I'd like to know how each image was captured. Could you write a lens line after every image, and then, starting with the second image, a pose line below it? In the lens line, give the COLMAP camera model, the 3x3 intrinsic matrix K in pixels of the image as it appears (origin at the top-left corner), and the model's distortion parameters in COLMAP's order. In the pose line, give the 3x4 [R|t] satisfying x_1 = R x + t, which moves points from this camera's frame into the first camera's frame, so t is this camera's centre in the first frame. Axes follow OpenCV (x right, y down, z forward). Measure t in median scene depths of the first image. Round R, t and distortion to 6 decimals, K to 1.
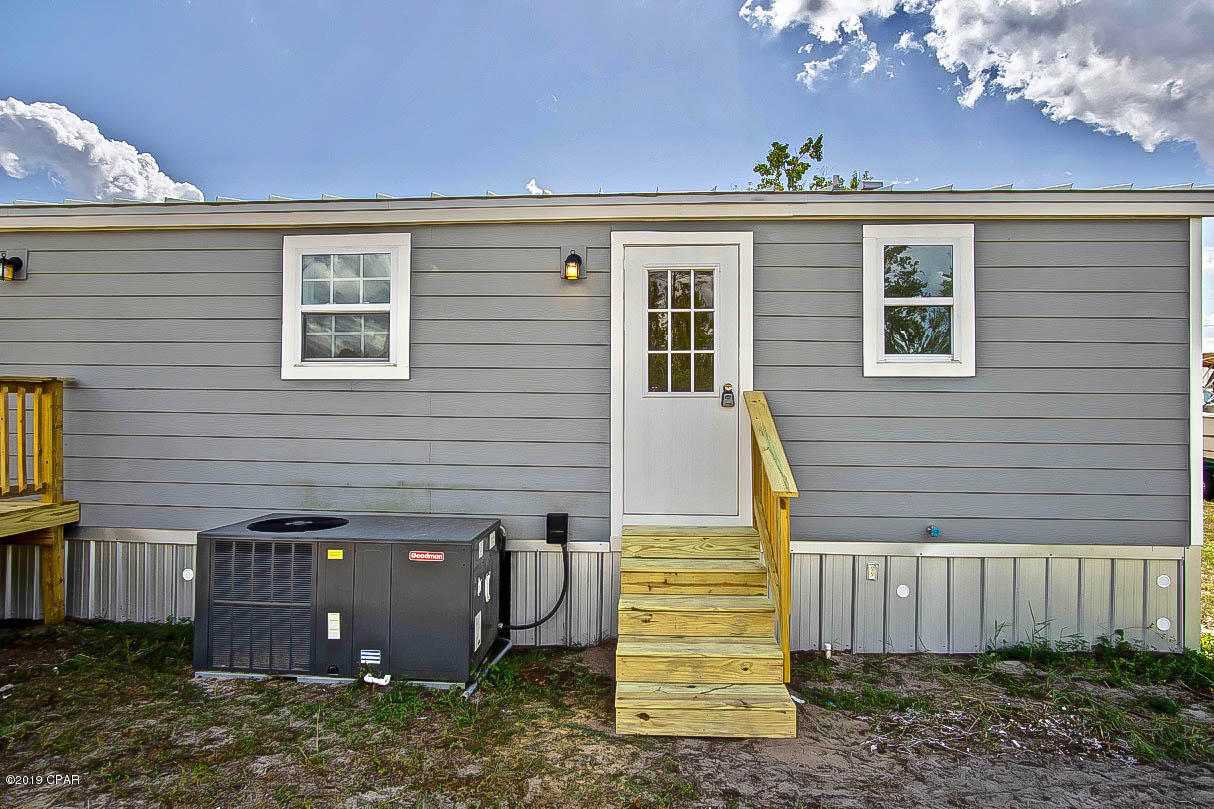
lens RADIAL K [[651.9, 0, 607.9], [0, 651.9, 396.5], [0, 0, 1]] dist [-0.029526, 0.003720]
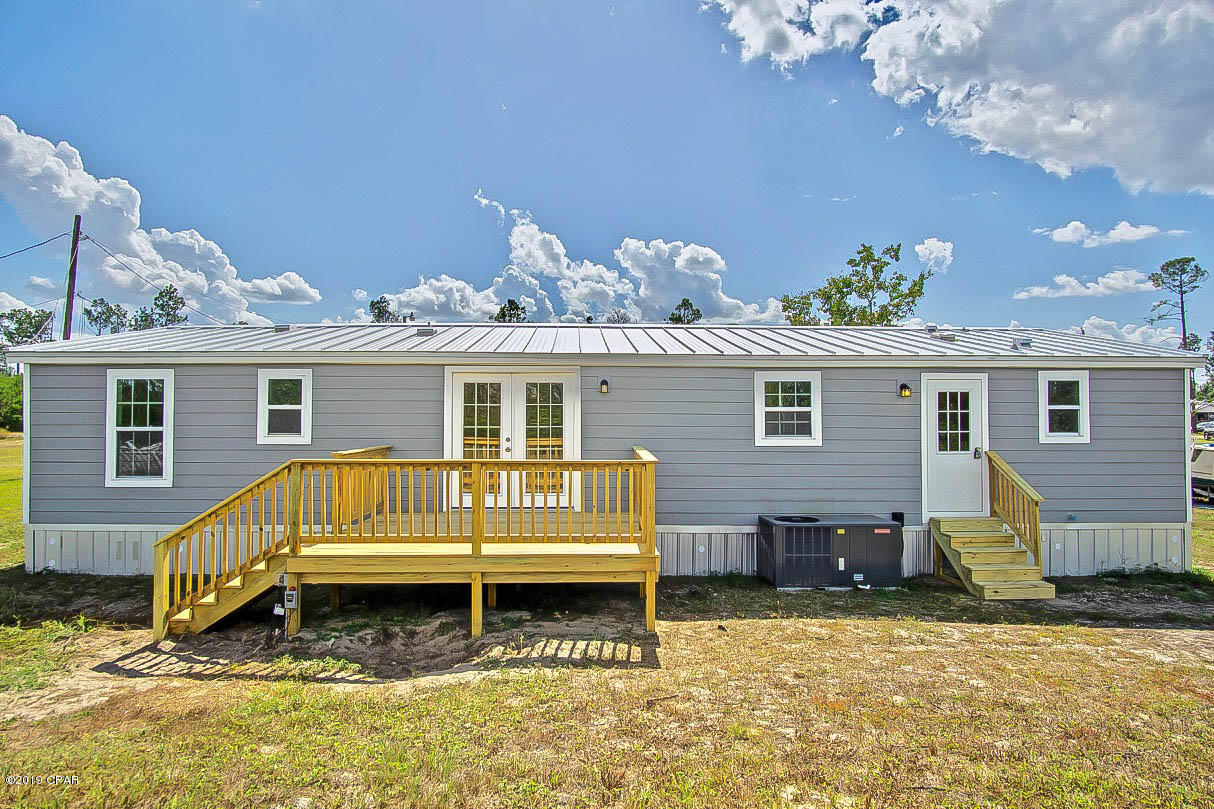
lens RADIAL K [[662.1, 0, 606.5], [0, 662.1, 394.8], [0, 0, 1]] dist [-0.032020, 0.011926]
pose [[0.996141, 0.000546, 0.087768, -1.161239], [0.000708, 0.999898, -0.014263, -0.155958], [-0.087767, 0.014270, 0.996039, -0.961142]]
